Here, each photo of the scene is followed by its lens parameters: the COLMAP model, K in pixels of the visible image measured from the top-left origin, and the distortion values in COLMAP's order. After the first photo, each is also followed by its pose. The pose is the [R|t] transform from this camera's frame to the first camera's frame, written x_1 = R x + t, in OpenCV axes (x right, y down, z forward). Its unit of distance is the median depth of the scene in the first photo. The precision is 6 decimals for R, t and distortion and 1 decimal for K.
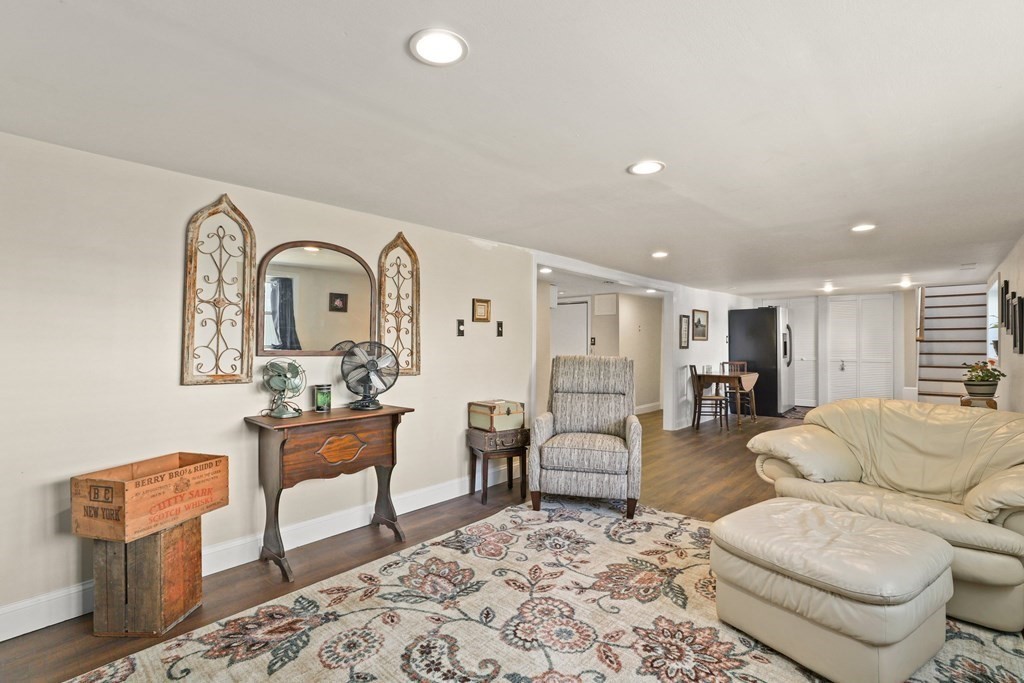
lens RADIAL K [[474.1, 0, 510.2], [0, 474.1, 340.4], [0, 0, 1]] dist [-0.021810, 0.008360]
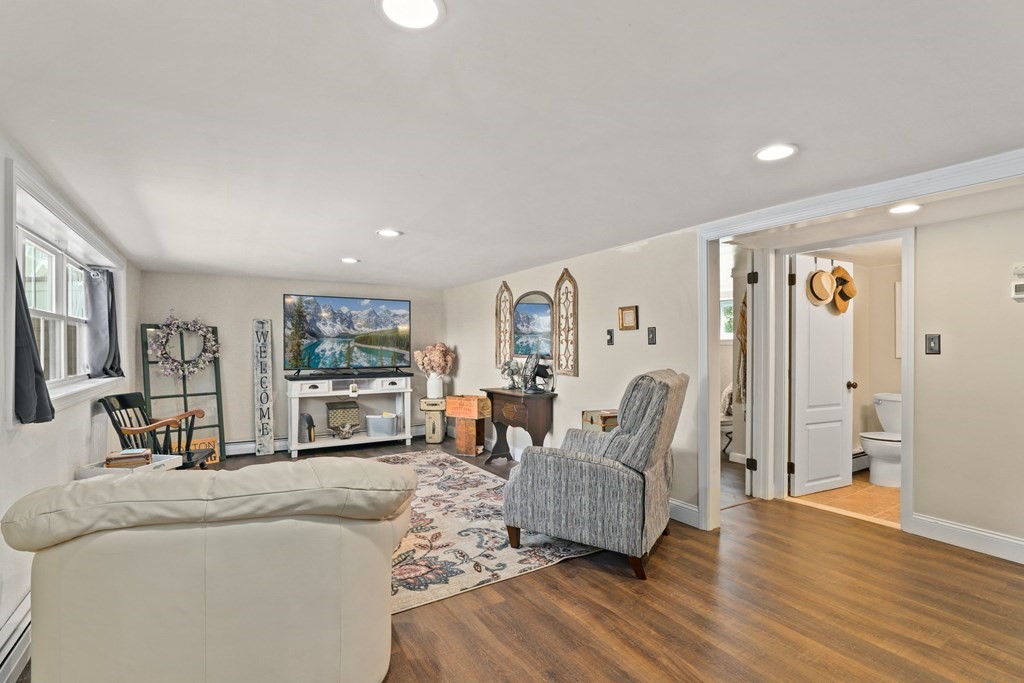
lens RADIAL K [[474.1, 0, 512.5], [0, 474.1, 352.2], [0, 0, 1]] dist [-0.021810, 0.008360]
pose [[-0.271769, 0.003116, -0.962357, 0.537042], [0.002251, 0.999994, 0.002602, 0.002171], [0.962360, -0.001459, -0.271775, 0.595601]]
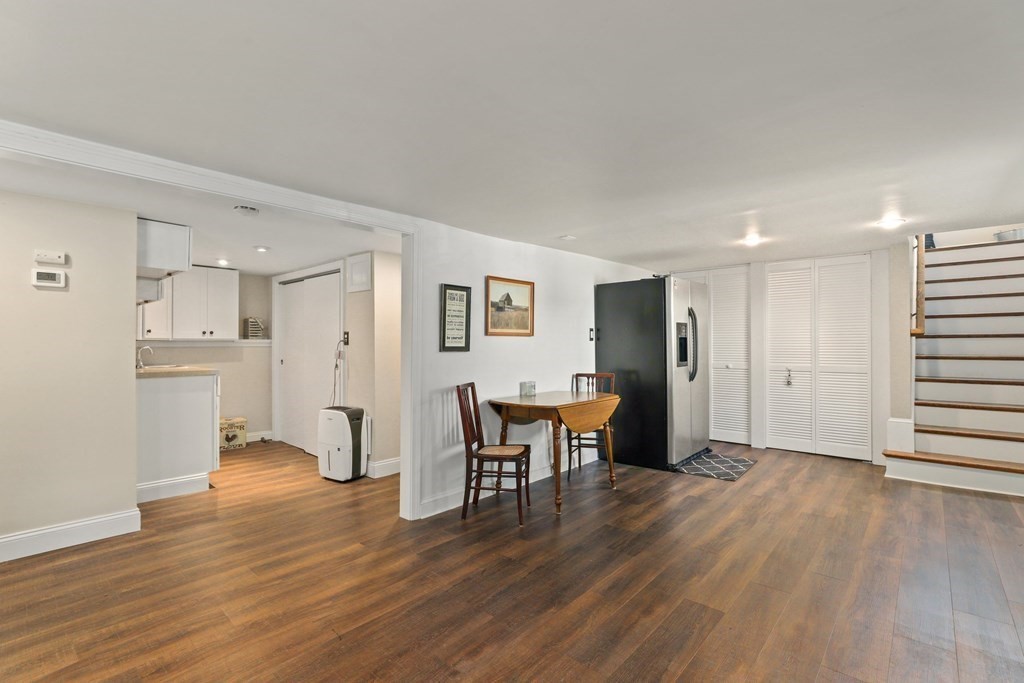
lens RADIAL K [[474.1, 0, 512.8], [0, 474.1, 340.4], [0, 0, 1]] dist [-0.021810, 0.008360]
pose [[0.999897, -0.002939, 0.014017, 0.427638], [0.002890, 0.999990, 0.003492, 0.003908], [-0.014027, -0.003452, 0.999896, 0.498262]]
